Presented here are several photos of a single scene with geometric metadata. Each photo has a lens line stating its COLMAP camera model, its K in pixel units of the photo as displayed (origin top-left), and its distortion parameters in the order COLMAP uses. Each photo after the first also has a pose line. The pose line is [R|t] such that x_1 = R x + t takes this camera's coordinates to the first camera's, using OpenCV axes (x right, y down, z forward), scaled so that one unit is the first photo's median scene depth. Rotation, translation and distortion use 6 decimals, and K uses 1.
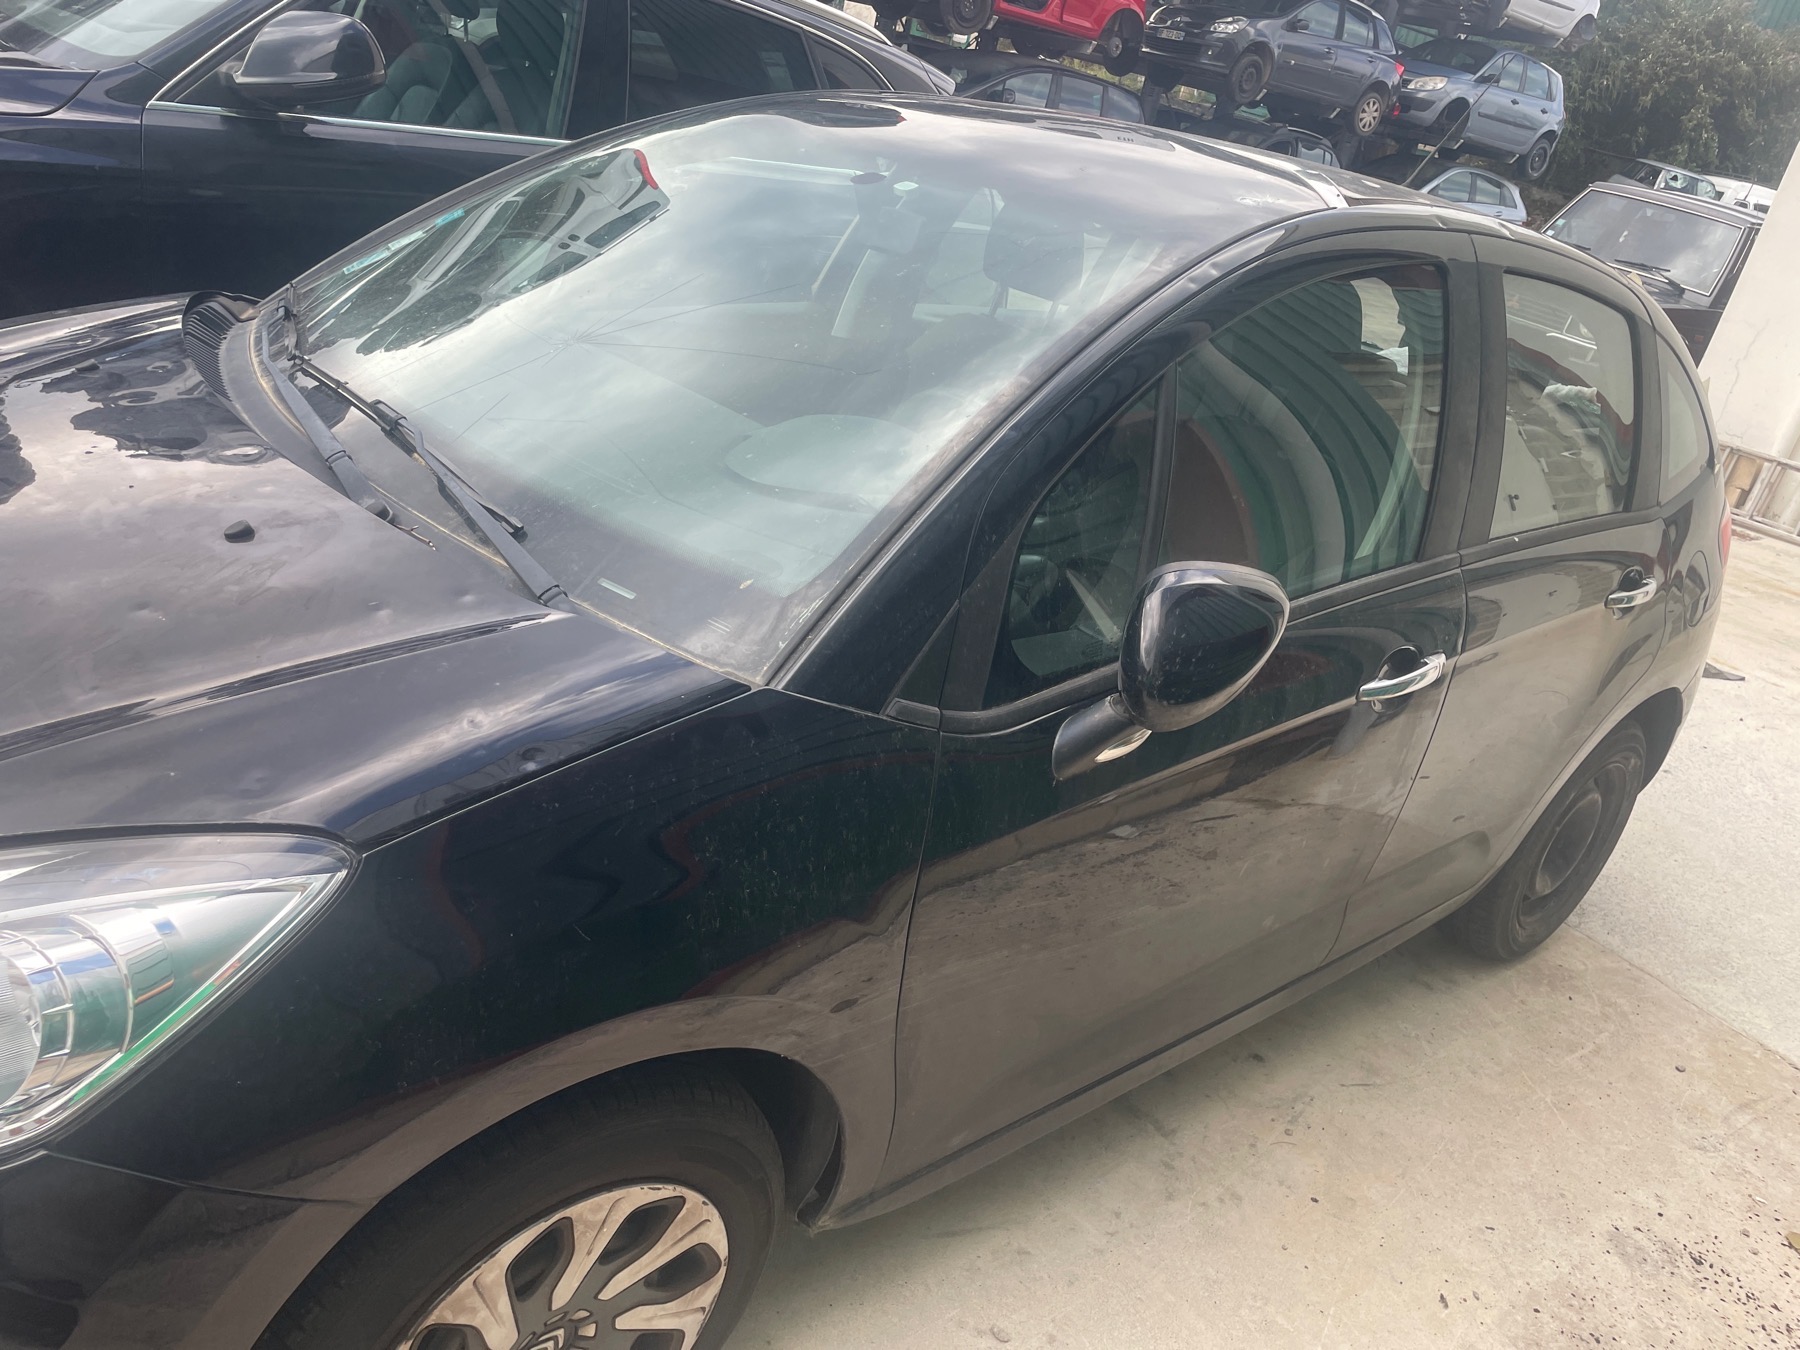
lens RADIAL K [[1368.1, 0, 883.5], [0, 1368.1, 699.8], [0, 0, 1]] dist [0.076823, -0.096990]
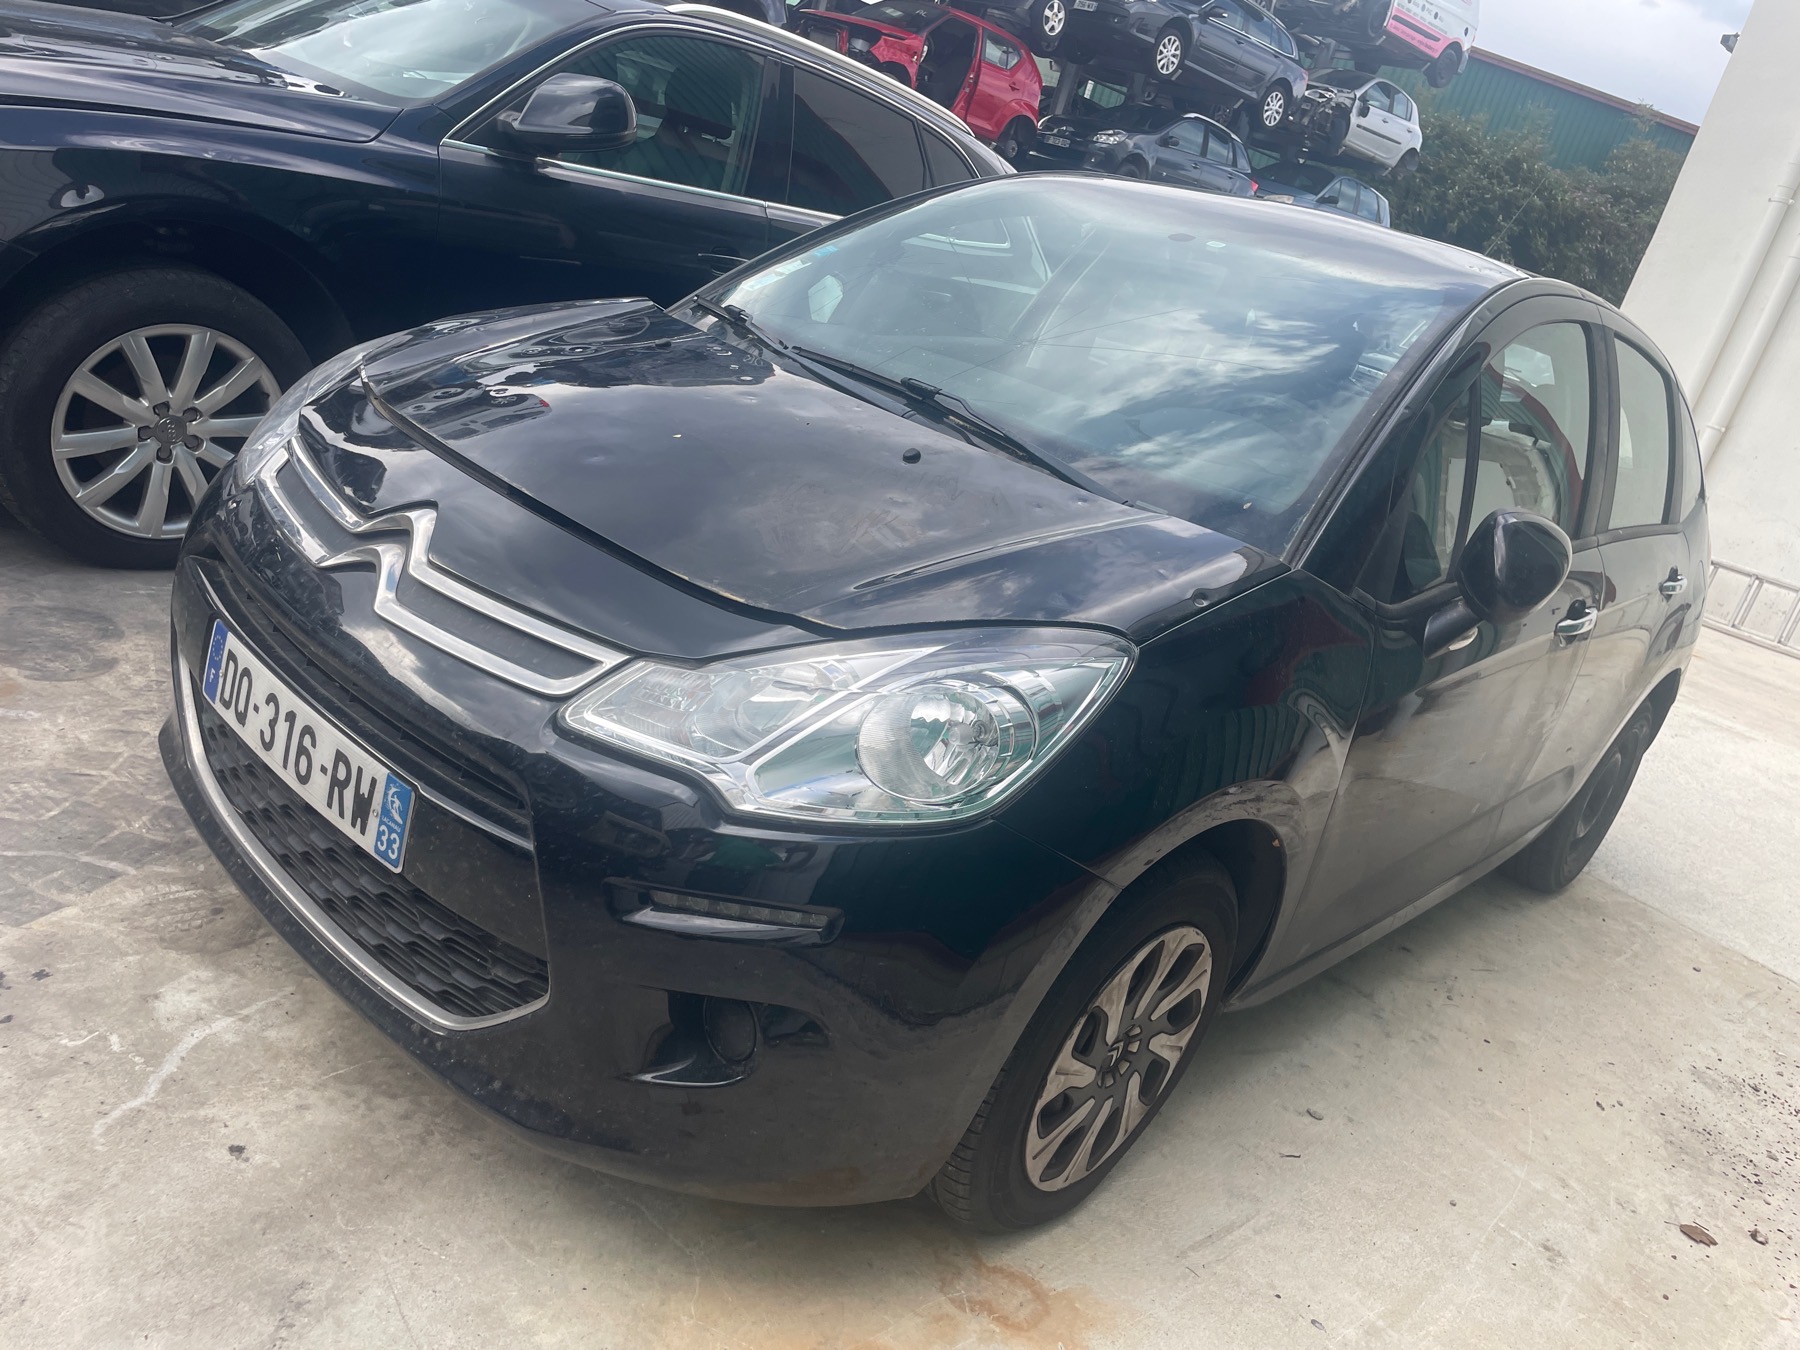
lens RADIAL K [[1368.1, 0, 907.2], [0, 1368.1, 668.3], [0, 0, 1]] dist [0.076823, -0.096990]
pose [[0.990550, 0.019232, 0.135796, -0.347094], [-0.009201, 0.997207, -0.074113, 0.103702], [-0.136842, 0.072163, 0.987961, -0.184739]]
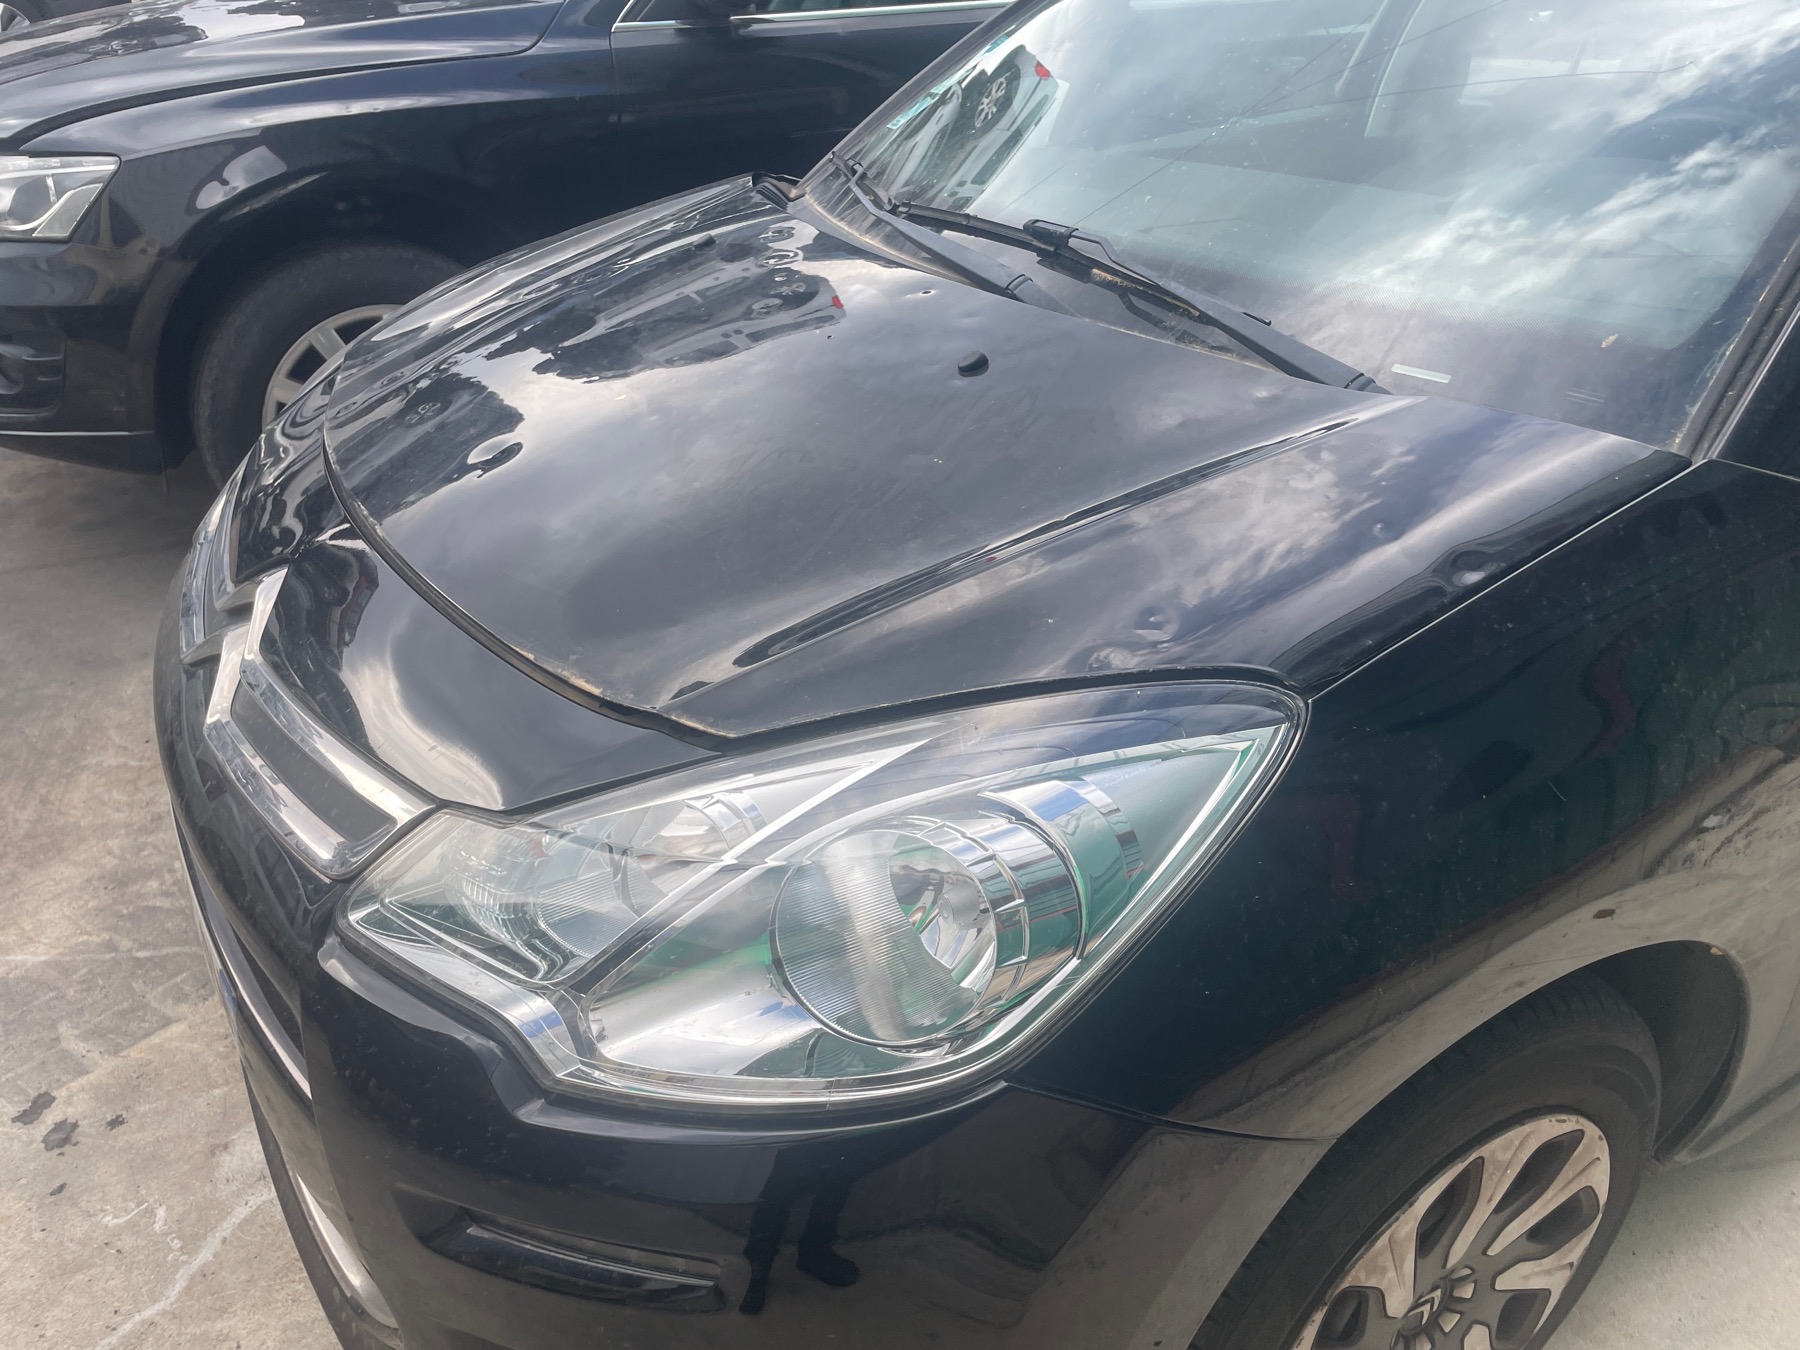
lens RADIAL K [[1368.1, 0, 898.1], [0, 1368.1, 669.7], [0, 0, 1]] dist [0.076823, -0.096990]
pose [[0.970212, -0.085437, -0.226692, -0.177884], [0.092972, 0.995409, 0.022752, 0.023487], [0.223708, -0.043150, 0.973701, 0.081998]]
